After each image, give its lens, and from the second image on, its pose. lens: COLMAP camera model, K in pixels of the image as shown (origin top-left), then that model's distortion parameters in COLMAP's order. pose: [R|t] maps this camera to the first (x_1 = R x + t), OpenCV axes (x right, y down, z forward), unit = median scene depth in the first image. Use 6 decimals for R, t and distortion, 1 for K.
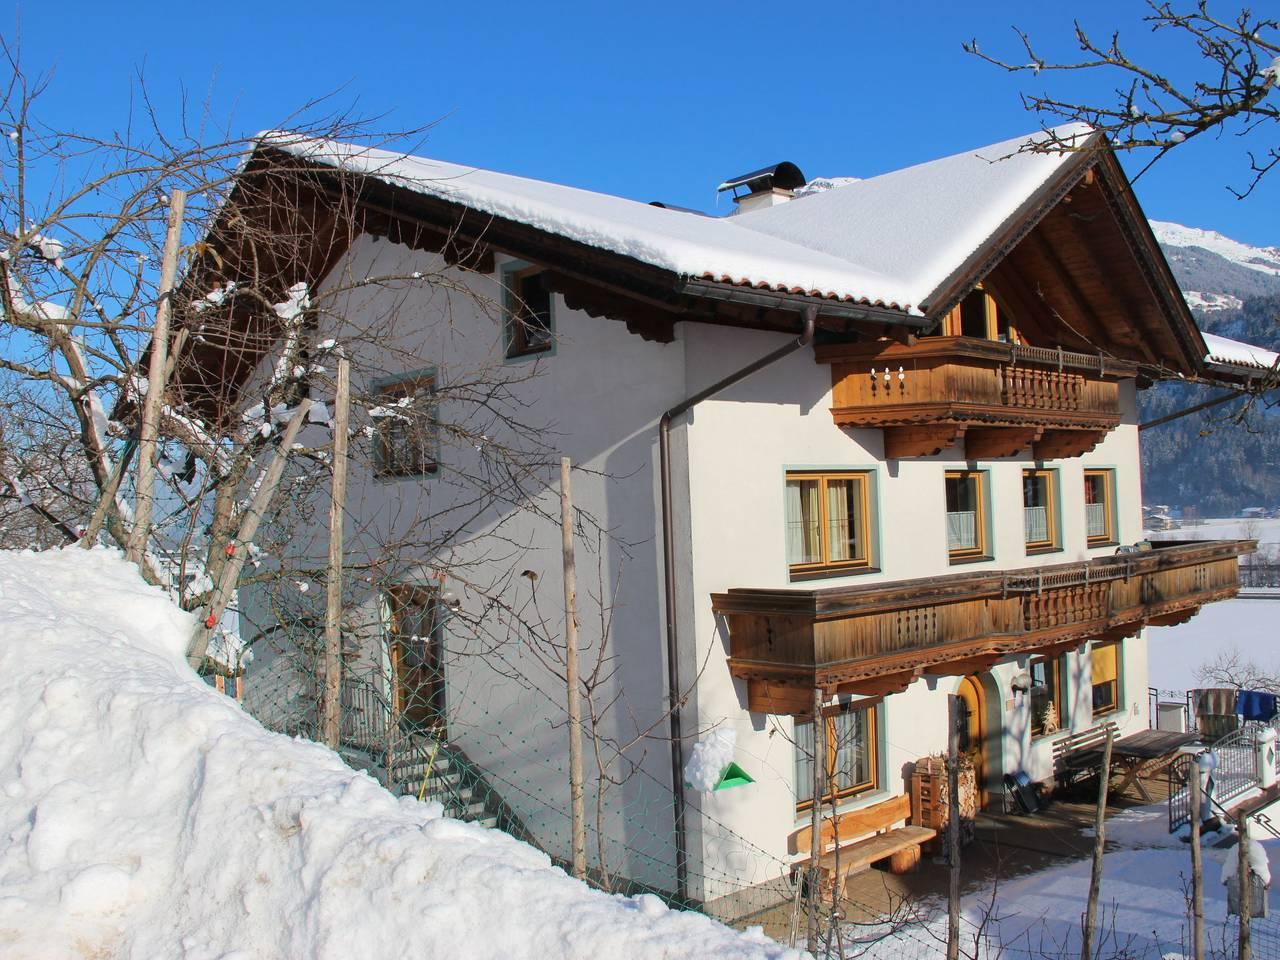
lens RADIAL K [[1192.9, 0, 646.9], [0, 1192.9, 474.4], [0, 0, 1]] dist [-0.141562, 0.000000]
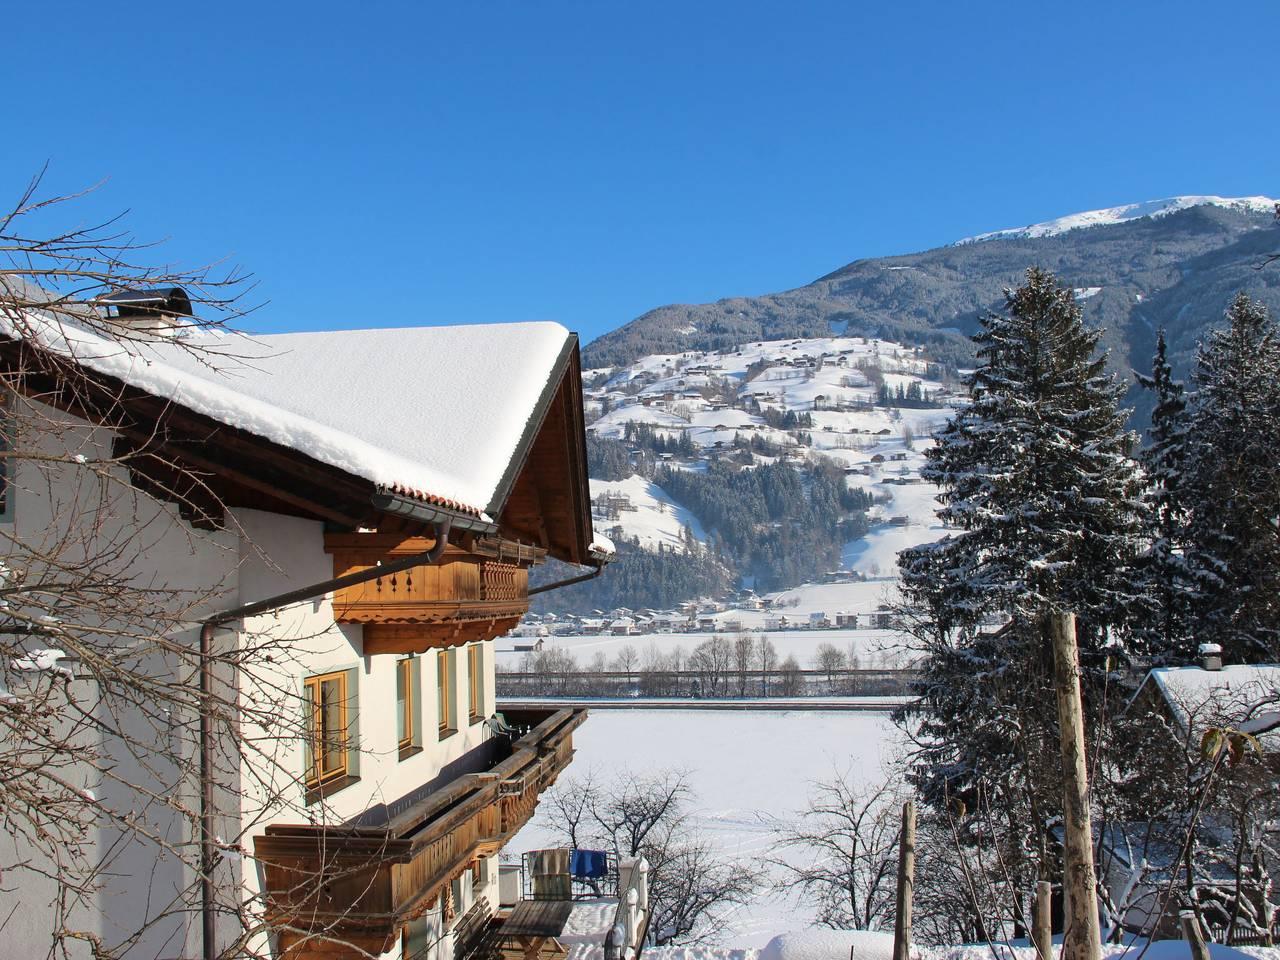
lens RADIAL K [[1192.9, 0, 641.2], [0, 1192.9, 478.9], [0, 0, 1]] dist [-0.141562, 0.000000]
pose [[0.726568, 0.088122, 0.681420, -0.291389], [-0.031128, 0.994945, -0.095477, -0.071848], [-0.686389, 0.048159, 0.725639, 0.197403]]
